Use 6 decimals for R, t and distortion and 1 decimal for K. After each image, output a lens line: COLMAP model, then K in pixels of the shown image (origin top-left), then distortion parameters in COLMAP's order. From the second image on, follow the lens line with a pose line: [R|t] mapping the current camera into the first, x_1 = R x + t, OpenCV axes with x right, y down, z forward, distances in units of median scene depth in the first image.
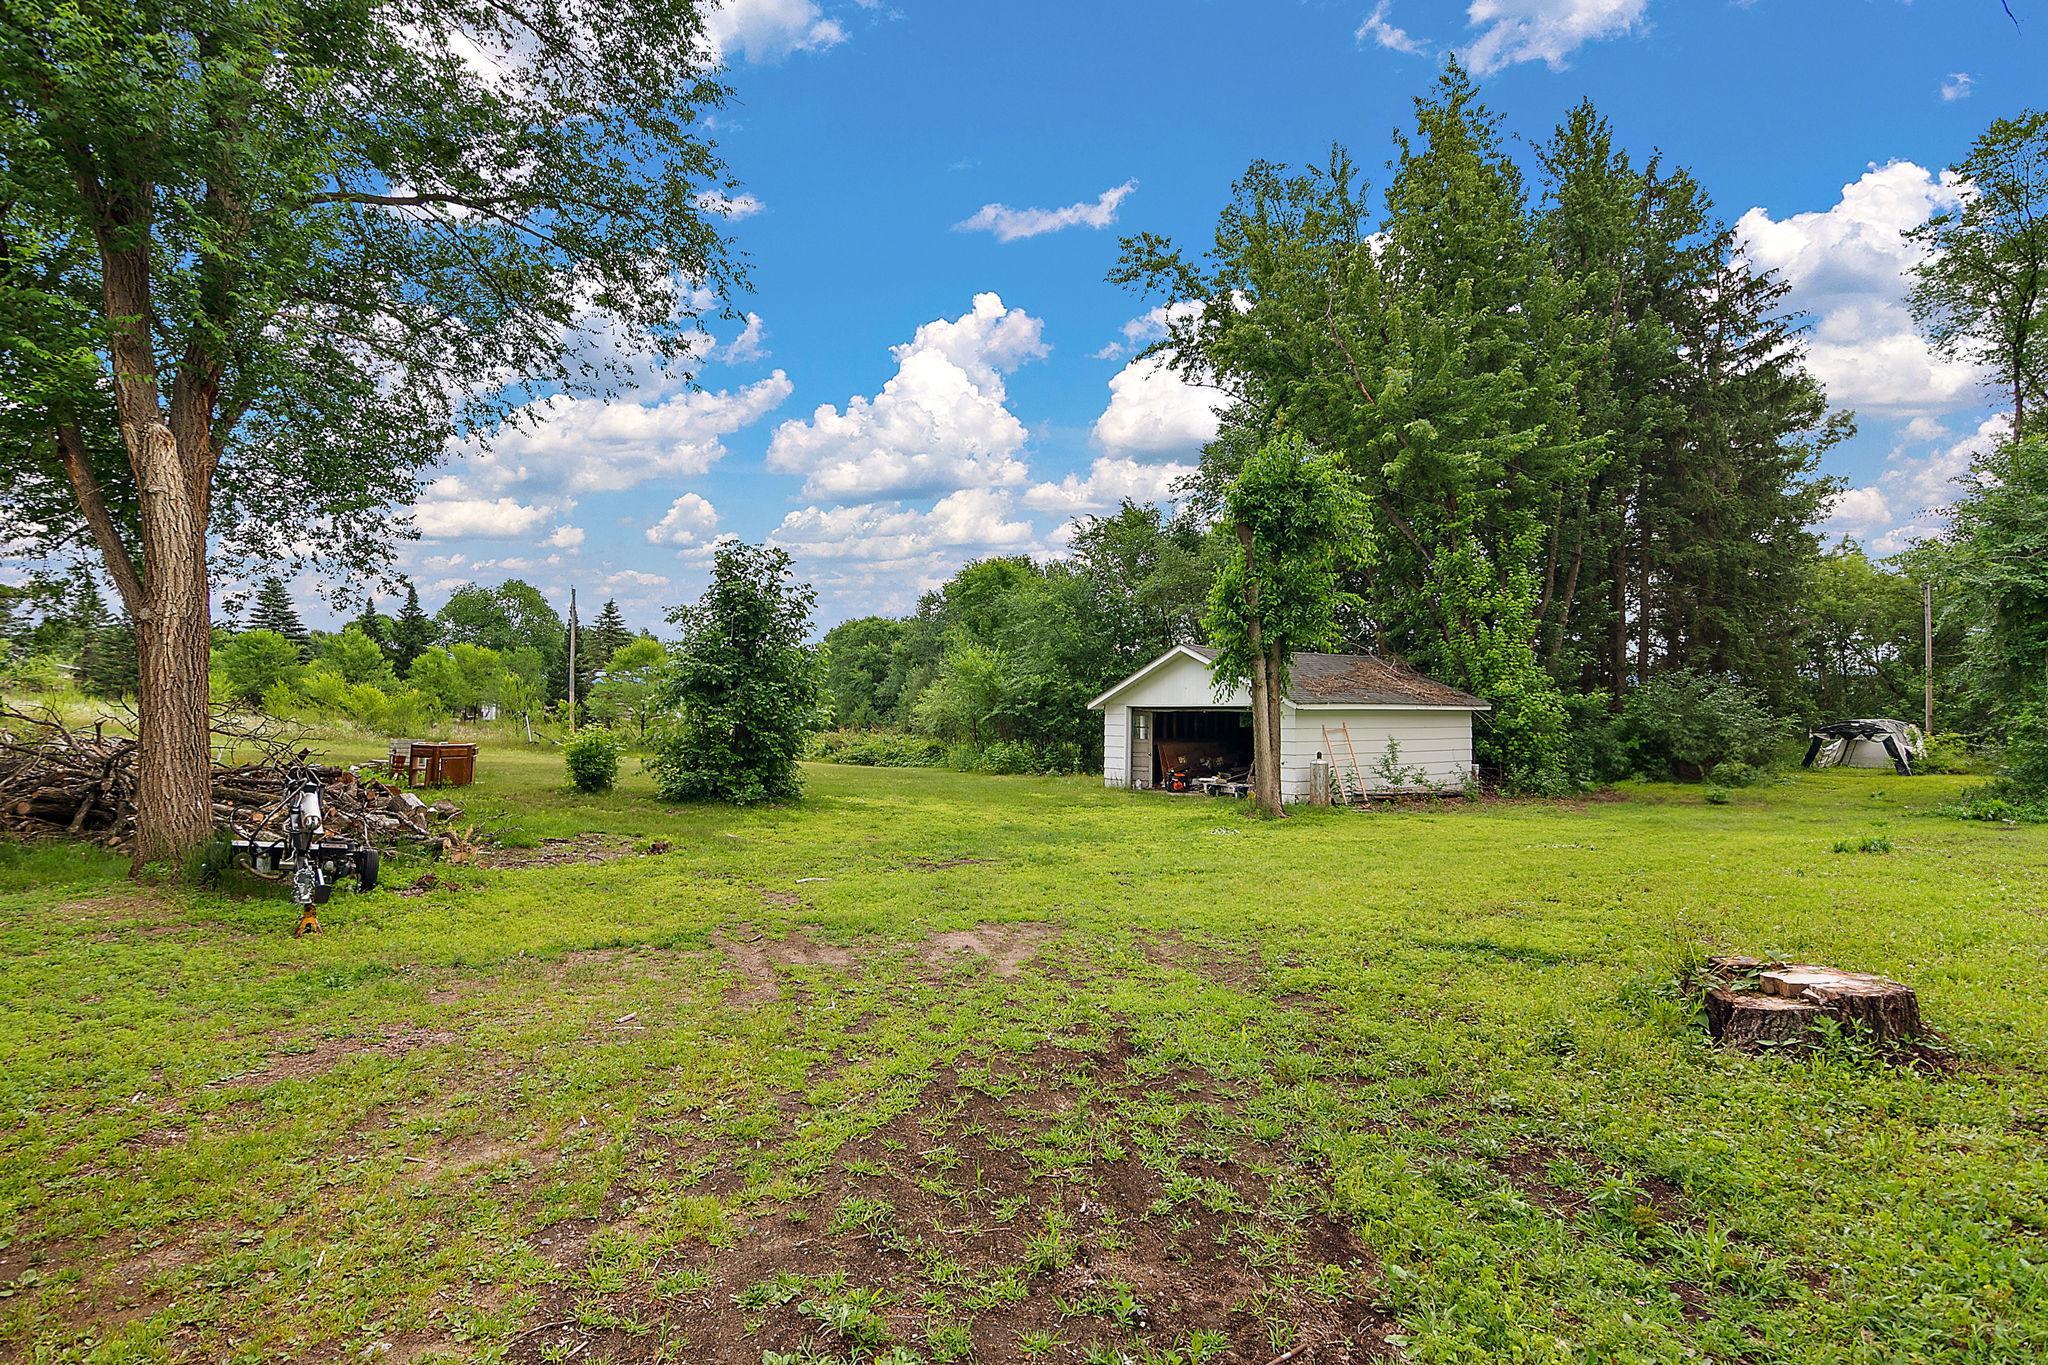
lens RADIAL K [[1001.6, 0, 1024.0], [0, 1001.6, 682.5], [0, 0, 1]] dist [0.001843, -0.000175]
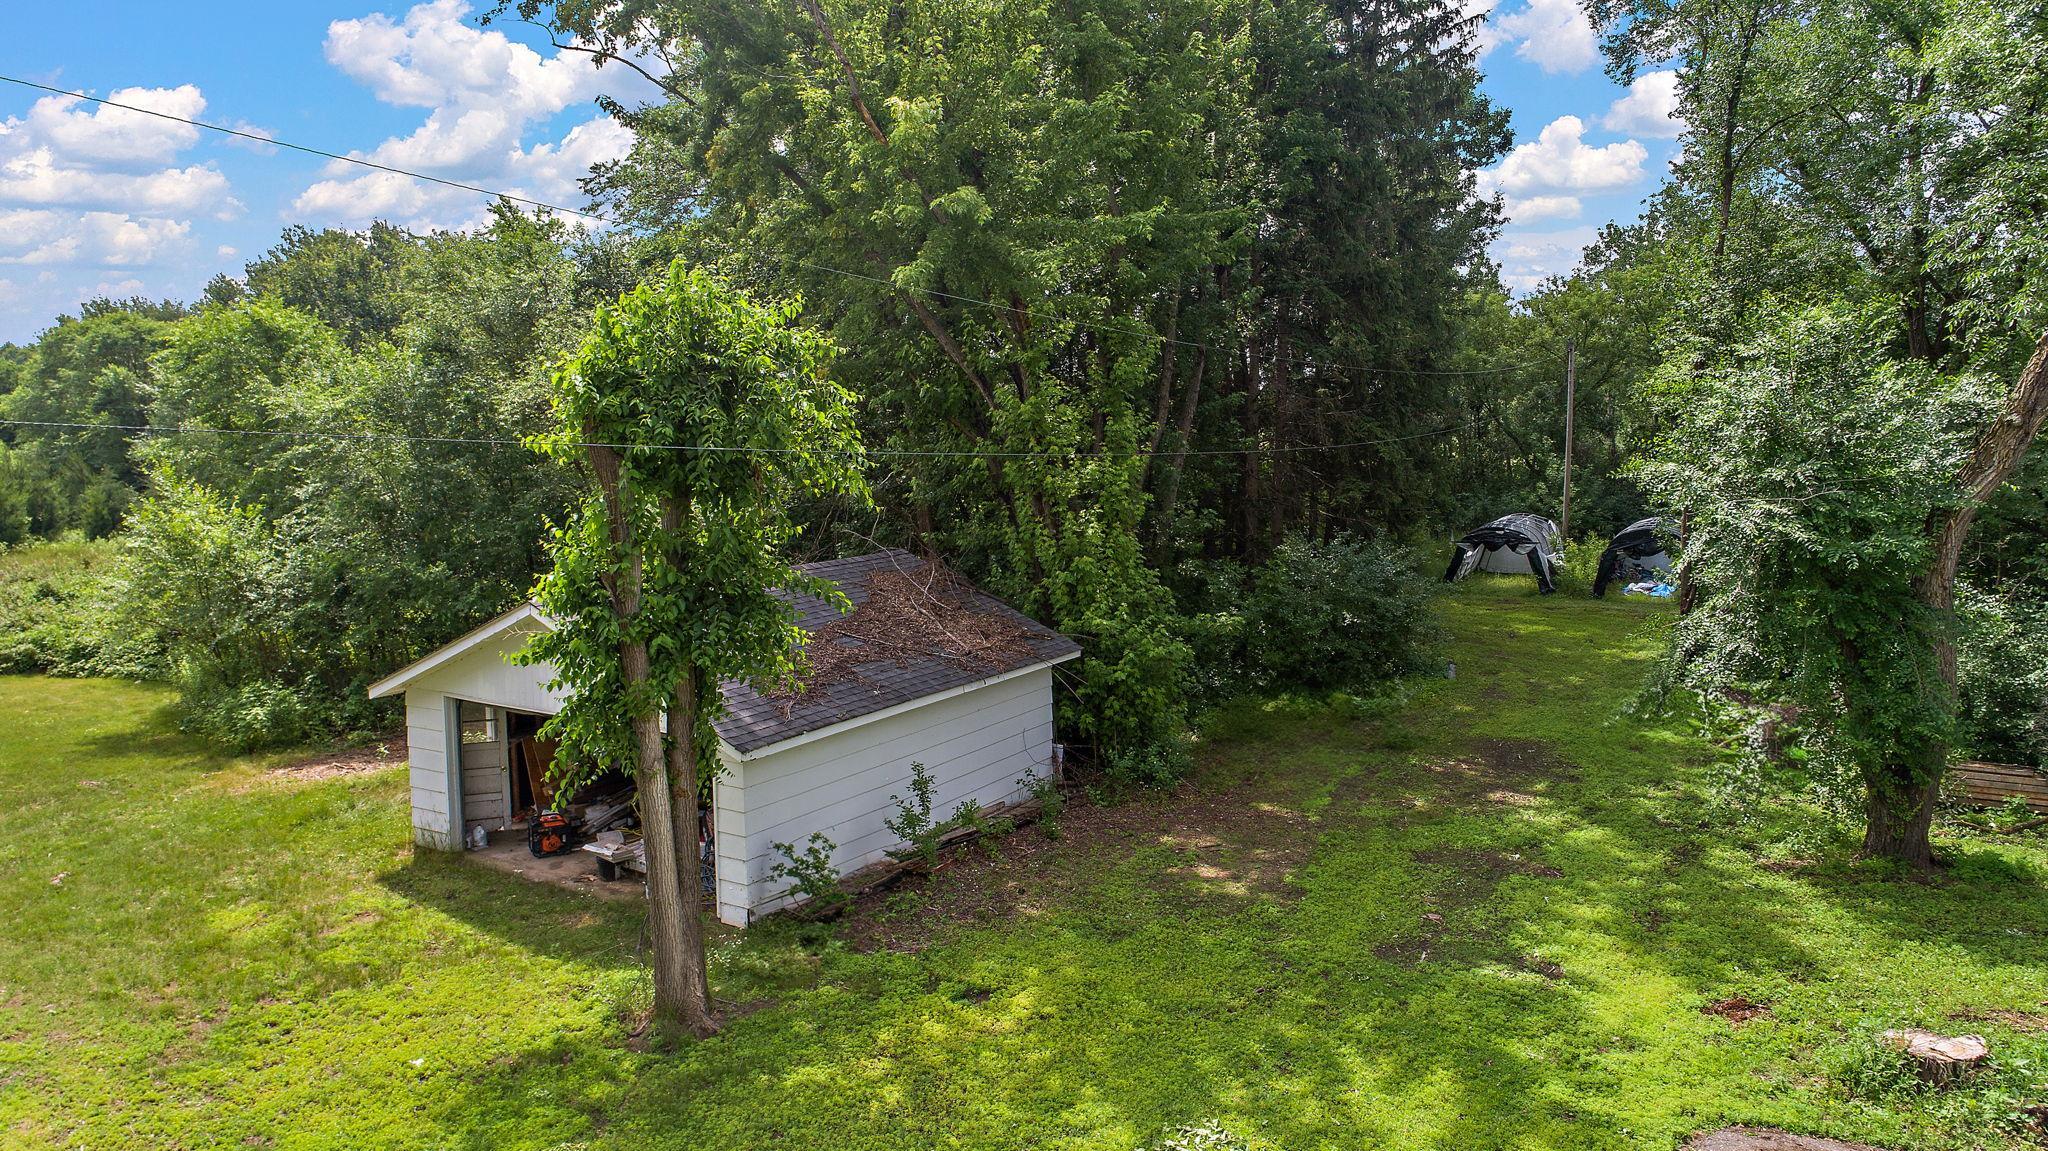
lens RADIAL K [[1403.3, 0, 1024.0], [0, 1403.3, 575.5], [0, 0, 1]] dist [-0.019983, 0.018945]
pose [[0.923519, -0.056980, 0.379297, 0.110668], [0.005612, 0.990805, 0.135178, -0.137315], [-0.383512, -0.122711, 0.915347, 0.232212]]
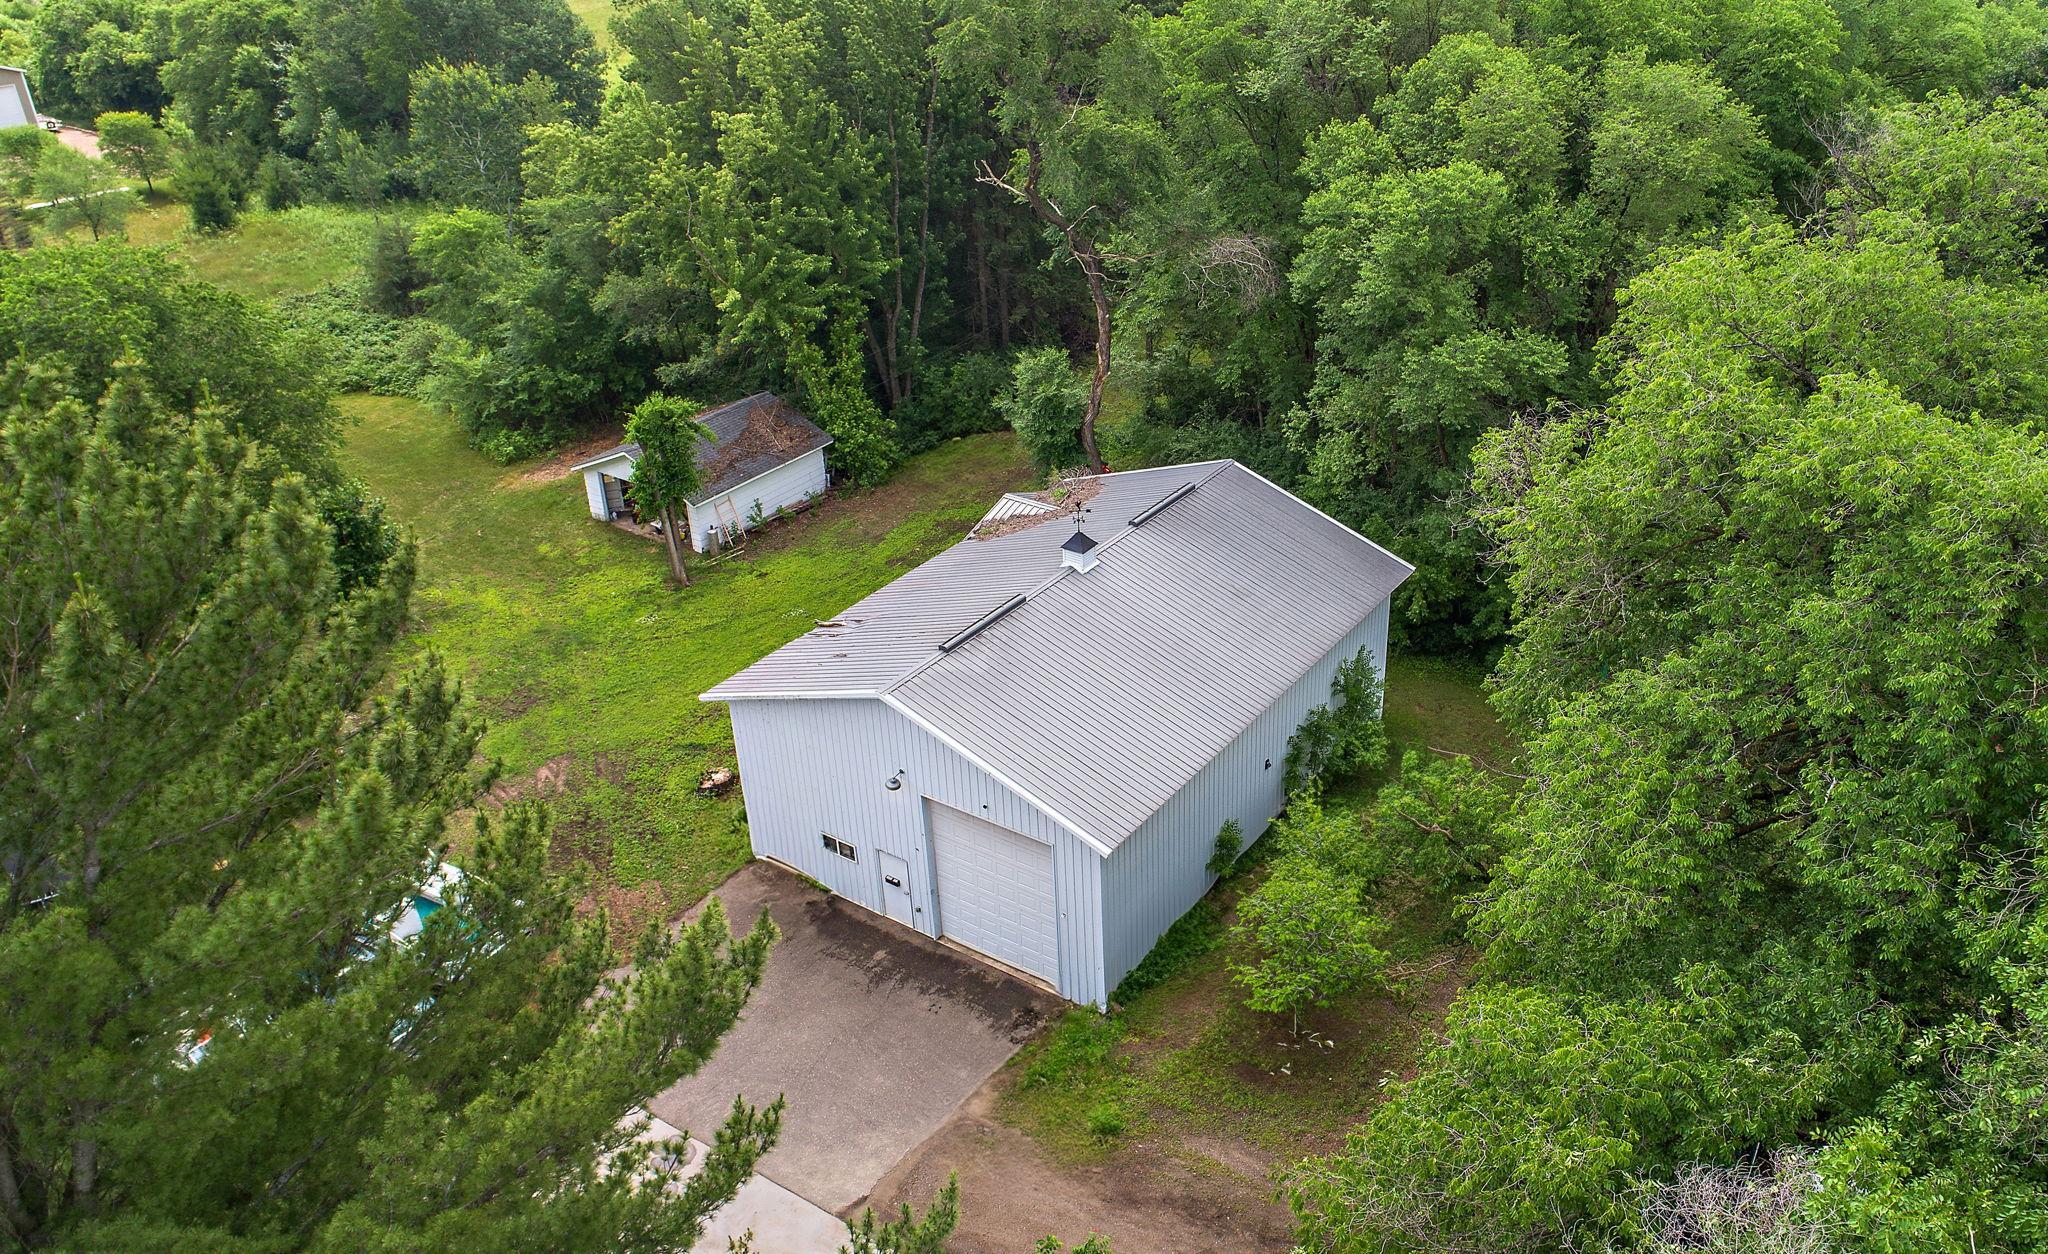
lens RADIAL K [[1373.1, 0, 1024.0], [0, 1373.1, 627.0], [0, 0, 1]] dist [-0.004992, -0.000141]
pose [[0.940007, -0.185153, 0.286541, 0.072554], [0.023045, 0.872454, 0.488152, -0.768554], [-0.340377, -0.452263, 0.824380, -1.022582]]
